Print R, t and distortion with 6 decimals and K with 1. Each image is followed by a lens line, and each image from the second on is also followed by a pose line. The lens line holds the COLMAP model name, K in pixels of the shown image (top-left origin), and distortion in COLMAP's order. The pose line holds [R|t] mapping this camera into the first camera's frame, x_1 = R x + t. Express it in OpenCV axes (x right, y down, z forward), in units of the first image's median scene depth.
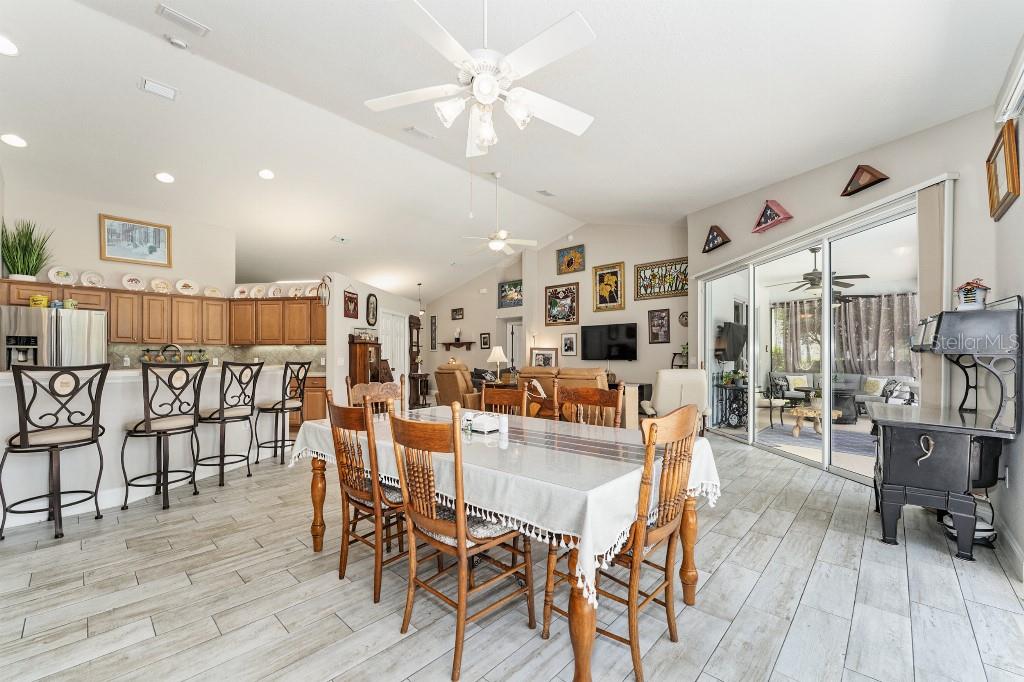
lens RADIAL K [[412.4, 0, 510.8], [0, 412.4, 353.1], [0, 0, 1]] dist [-0.001039, -0.000138]
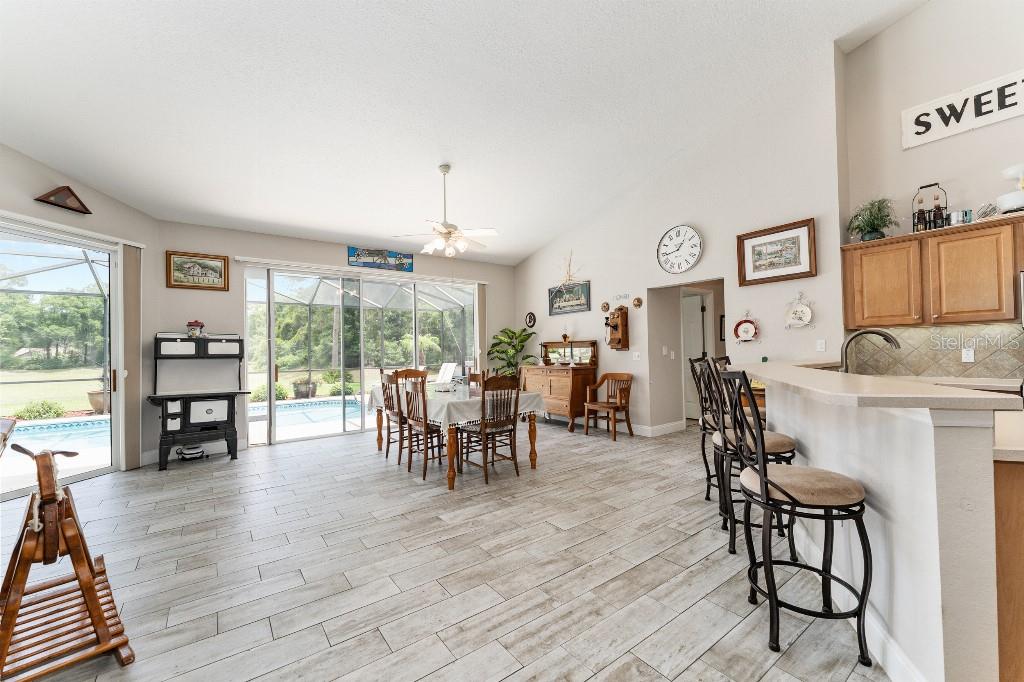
lens RADIAL K [[407.3, 0, 512.3], [0, 407.3, 345.3], [0, 0, 1]] dist [-0.001179, 0.000008]
pose [[-0.981692, 0.022257, 0.189172, -0.215162], [0.018576, 0.999602, -0.021208, 0.001050], [-0.189568, -0.017306, -0.981715, 0.811128]]
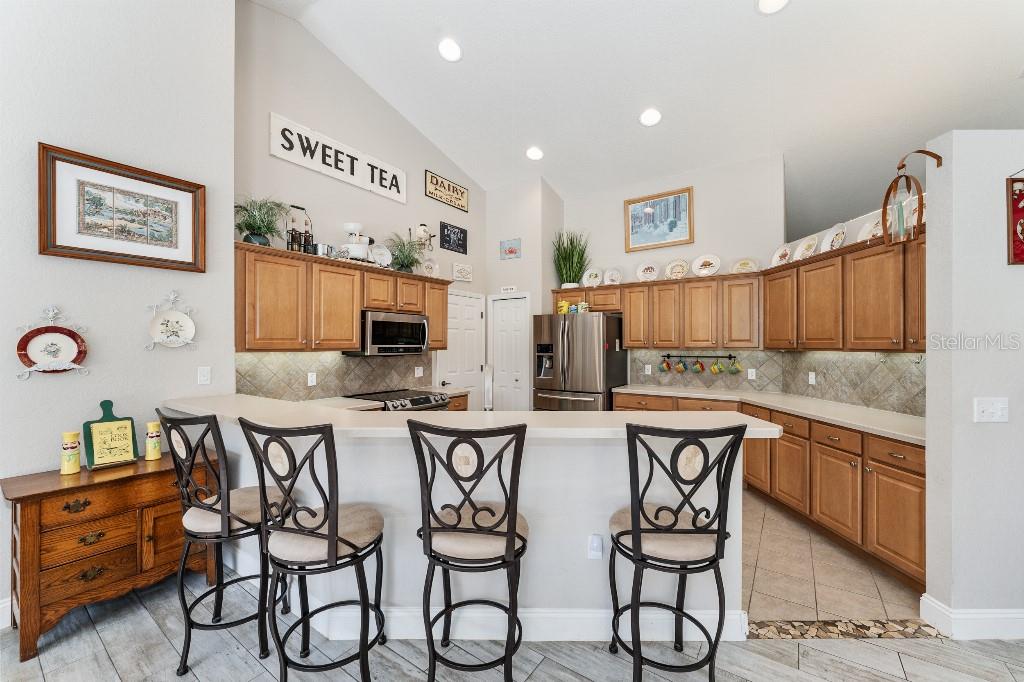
lens RADIAL K [[407.3, 0, 512.3], [0, 407.3, 345.3], [0, 0, 1]] dist [-0.001179, 0.000008]
pose [[0.136445, 0.002658, -0.990644, -0.121570], [0.009908, 0.999943, 0.004047, -0.025557], [0.990598, -0.010368, 0.136410, 0.467955]]
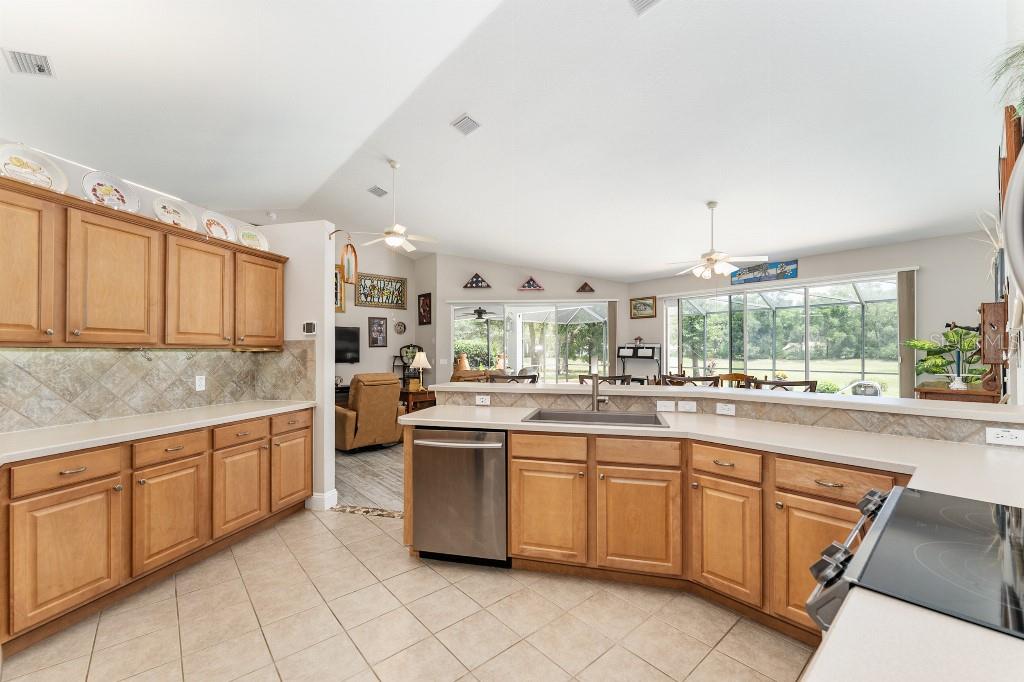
lens RADIAL K [[412.4, 0, 510.8], [0, 412.4, 353.1], [0, 0, 1]] dist [-0.001039, -0.000138]
pose [[0.113630, -0.001731, 0.993522, -0.747482], [-0.007818, 0.999966, 0.002636, -0.013813], [-0.993492, -0.008067, 0.113612, 0.521017]]
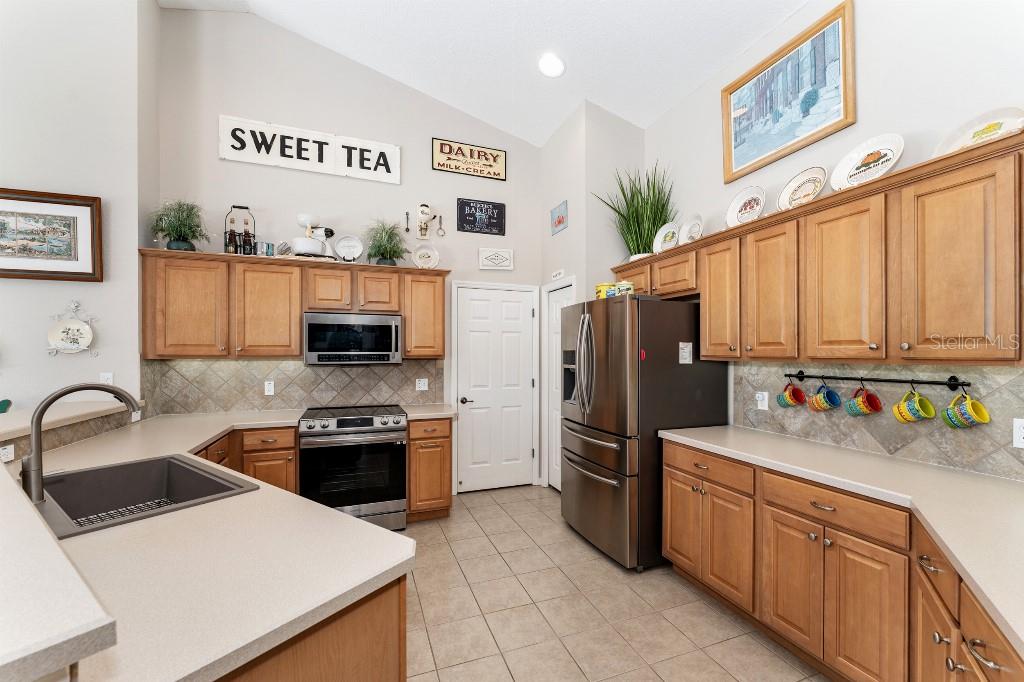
lens RADIAL K [[412.4, 0, 510.8], [0, 412.4, 353.1], [0, 0, 1]] dist [-0.001039, -0.000138]
pose [[-0.454602, 0.001053, -0.890694, -0.329846], [0.008092, 0.999963, -0.002948, -0.021804], [0.890658, -0.008548, -0.454593, 0.727945]]
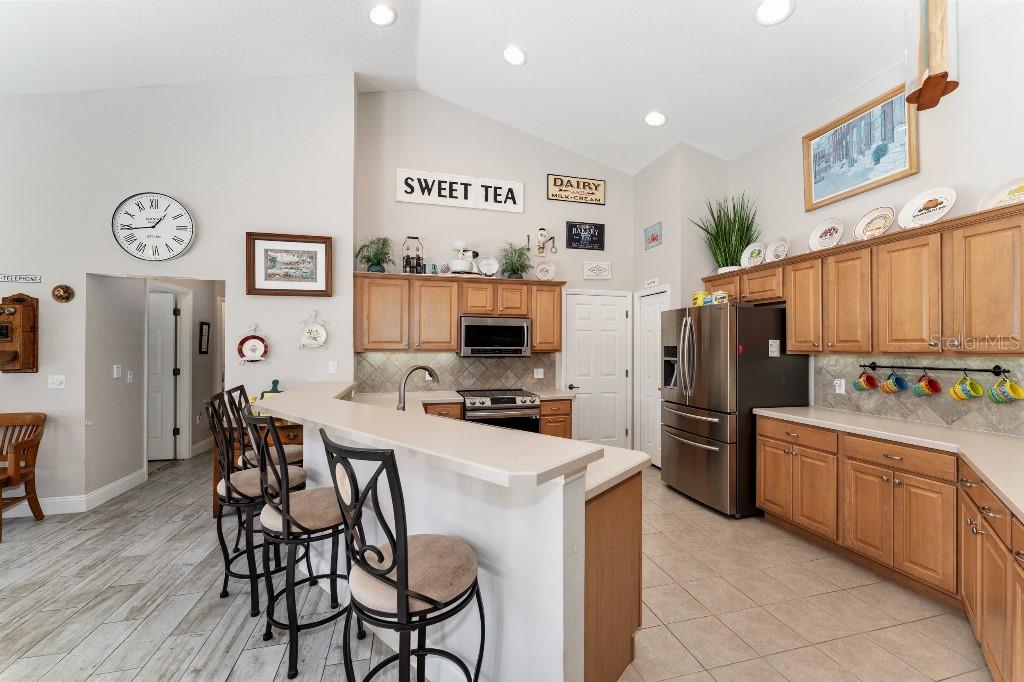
lens RADIAL K [[407.3, 0, 512.3], [0, 407.3, 345.3], [0, 0, 1]] dist [-0.001179, 0.000008]
pose [[-0.543212, -0.005433, -0.839578, -0.195413], [0.006043, 0.999928, -0.010381, -0.021865], [0.839574, -0.010713, -0.543140, 0.703701]]
